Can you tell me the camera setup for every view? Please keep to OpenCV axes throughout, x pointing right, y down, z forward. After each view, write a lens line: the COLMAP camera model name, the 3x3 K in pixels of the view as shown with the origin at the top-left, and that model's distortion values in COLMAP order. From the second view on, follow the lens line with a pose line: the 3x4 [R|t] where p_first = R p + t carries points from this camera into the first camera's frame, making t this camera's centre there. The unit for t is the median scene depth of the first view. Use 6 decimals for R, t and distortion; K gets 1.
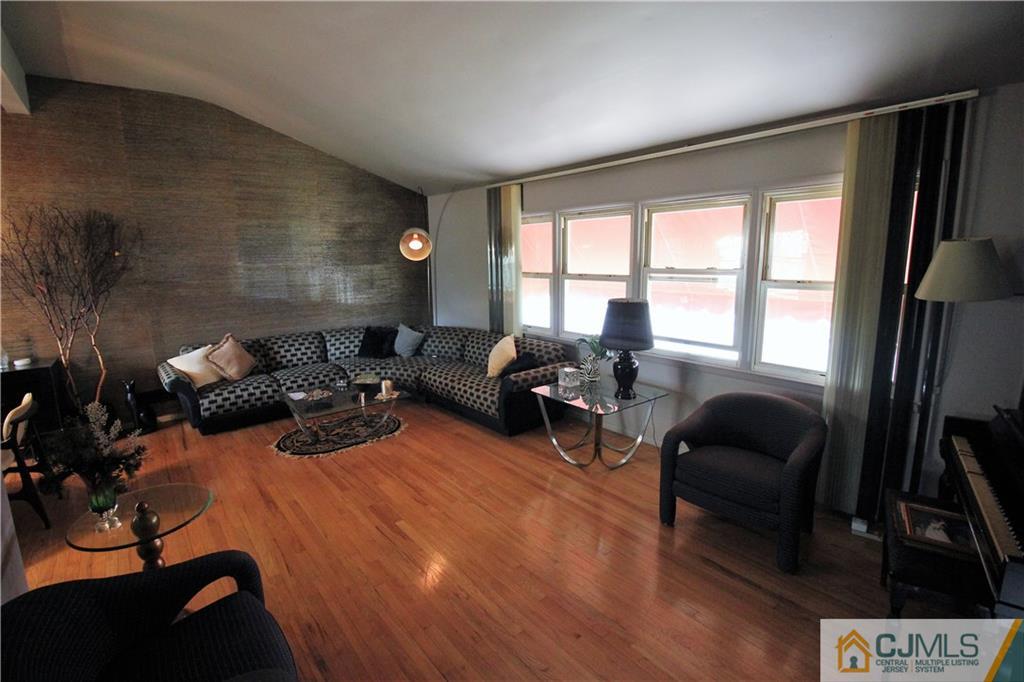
lens RADIAL K [[471.0, 0, 509.5], [0, 471.0, 331.9], [0, 0, 1]] dist [0.000990, -0.016256]
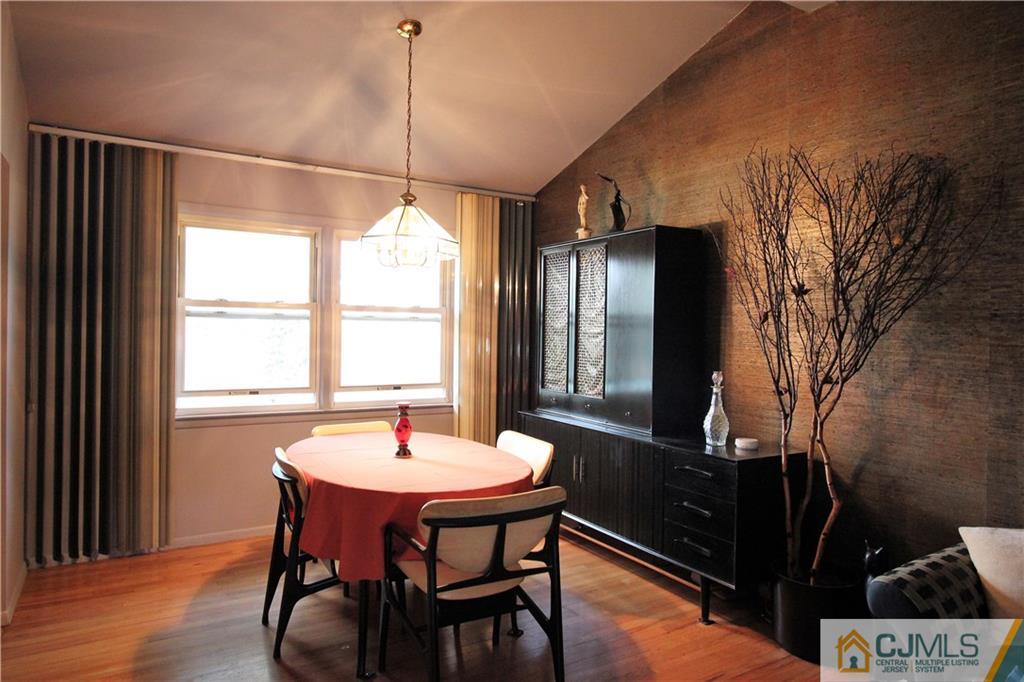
lens RADIAL K [[648.0, 0, 513.1], [0, 648.0, 335.7], [0, 0, 1]] dist [-0.001678, -0.000673]
pose [[-0.119124, 0.024889, -0.992567, -0.181213], [-0.176167, 0.983294, 0.045799, -0.040829], [0.977126, 0.180314, -0.112749, 0.617815]]
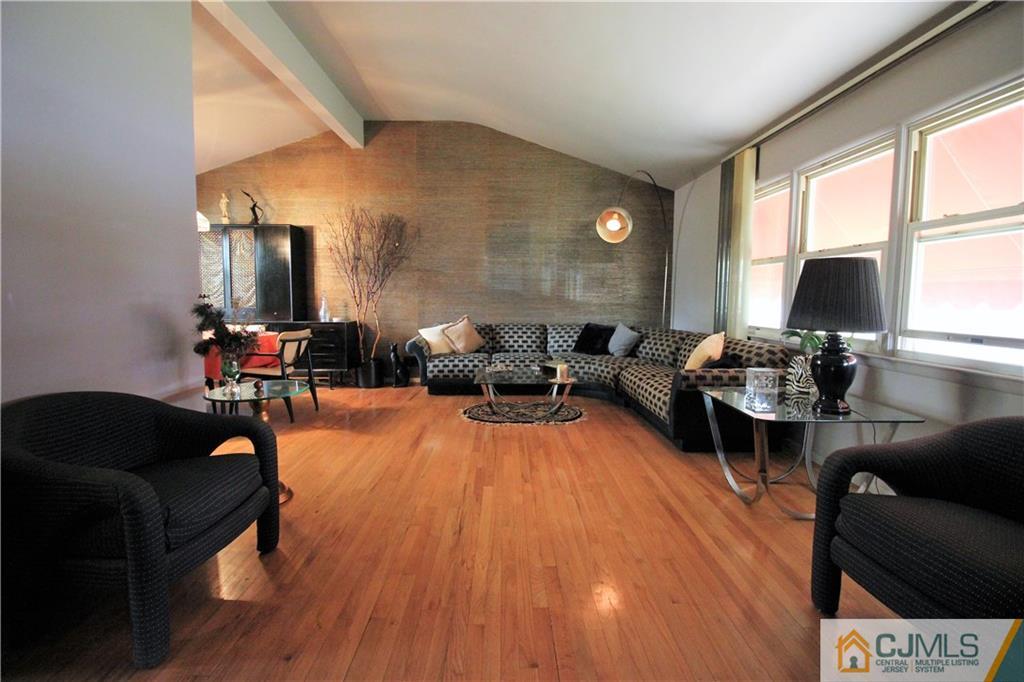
lens RADIAL K [[471.0, 0, 509.5], [0, 471.0, 331.9], [0, 0, 1]] dist [0.000990, -0.016256]
pose [[0.781444, 0.071110, -0.619910, 0.203554], [-0.123373, 0.991480, -0.041787, 0.077211], [0.611657, 0.109134, 0.783560, 0.152423]]
